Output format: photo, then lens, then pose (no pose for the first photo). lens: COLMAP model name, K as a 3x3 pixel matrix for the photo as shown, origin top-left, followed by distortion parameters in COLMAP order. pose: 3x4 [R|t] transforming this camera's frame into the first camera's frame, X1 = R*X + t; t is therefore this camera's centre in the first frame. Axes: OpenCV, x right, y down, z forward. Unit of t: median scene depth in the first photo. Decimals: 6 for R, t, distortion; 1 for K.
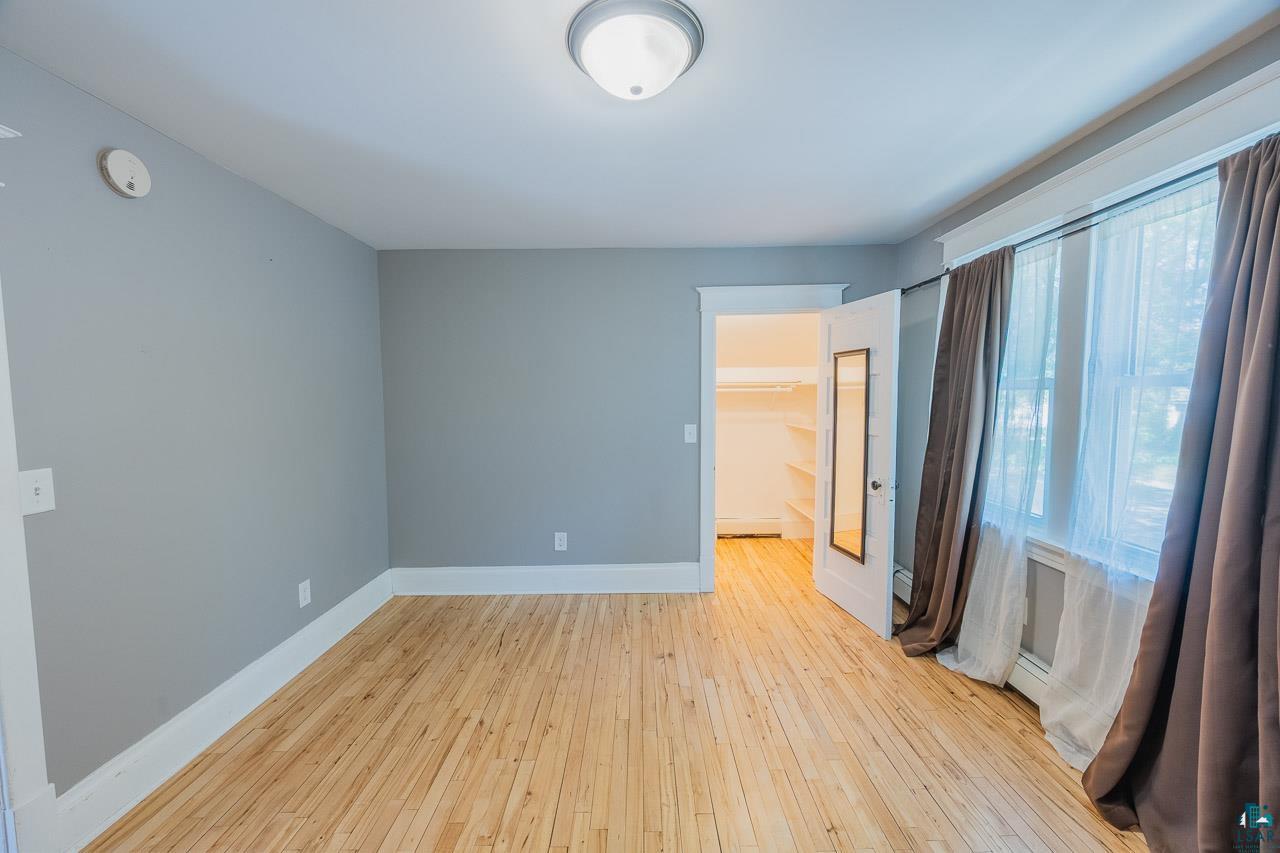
lens RADIAL K [[498.4, 0, 640.0], [0, 498.4, 426.5], [0, 0, 1]] dist [-0.001797, -0.000205]
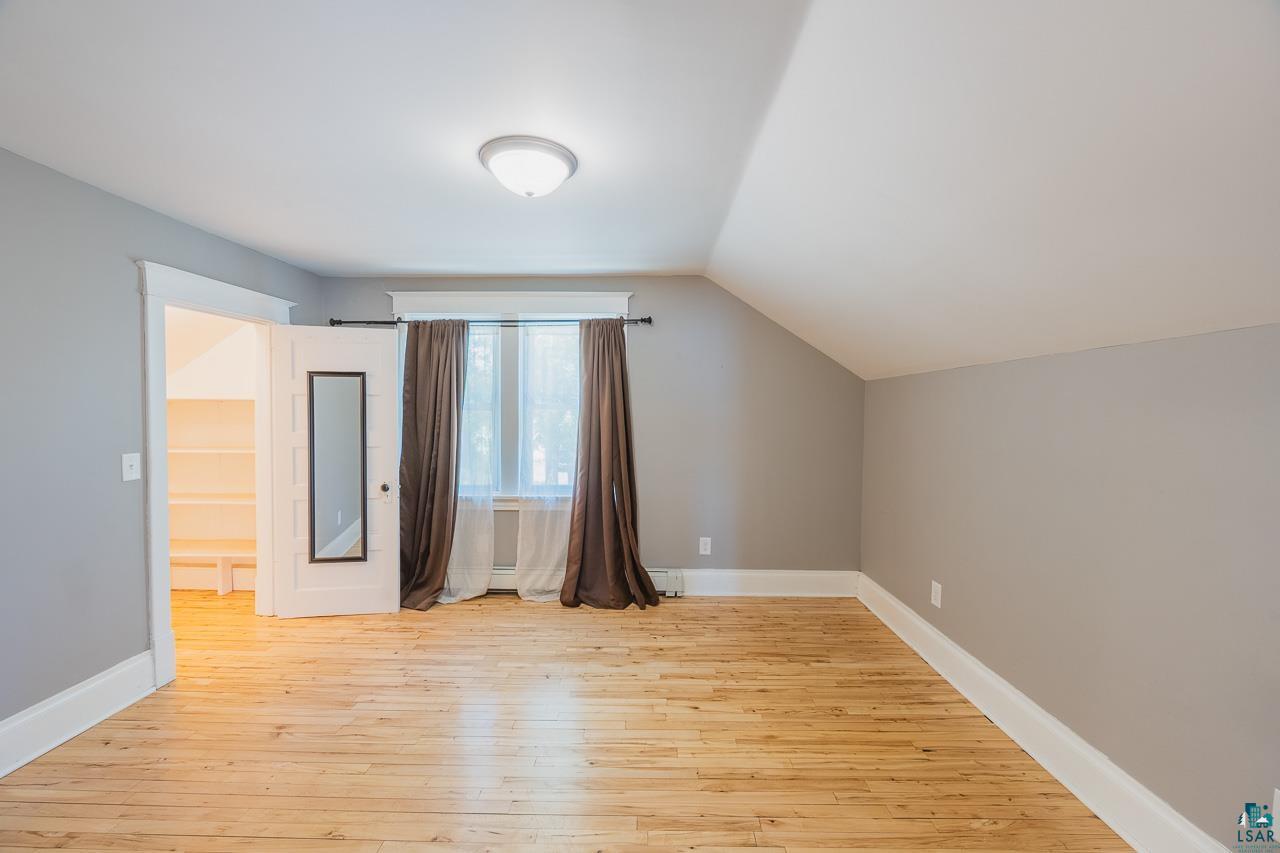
lens RADIAL K [[498.4, 0, 640.0], [0, 498.4, 426.5], [0, 0, 1]] dist [-0.001797, -0.000205]
pose [[0.027794, -0.020276, 0.999408, -0.812681], [0.060597, 0.997990, 0.018562, -0.016461], [-0.997775, 0.060045, 0.028967, 0.396815]]
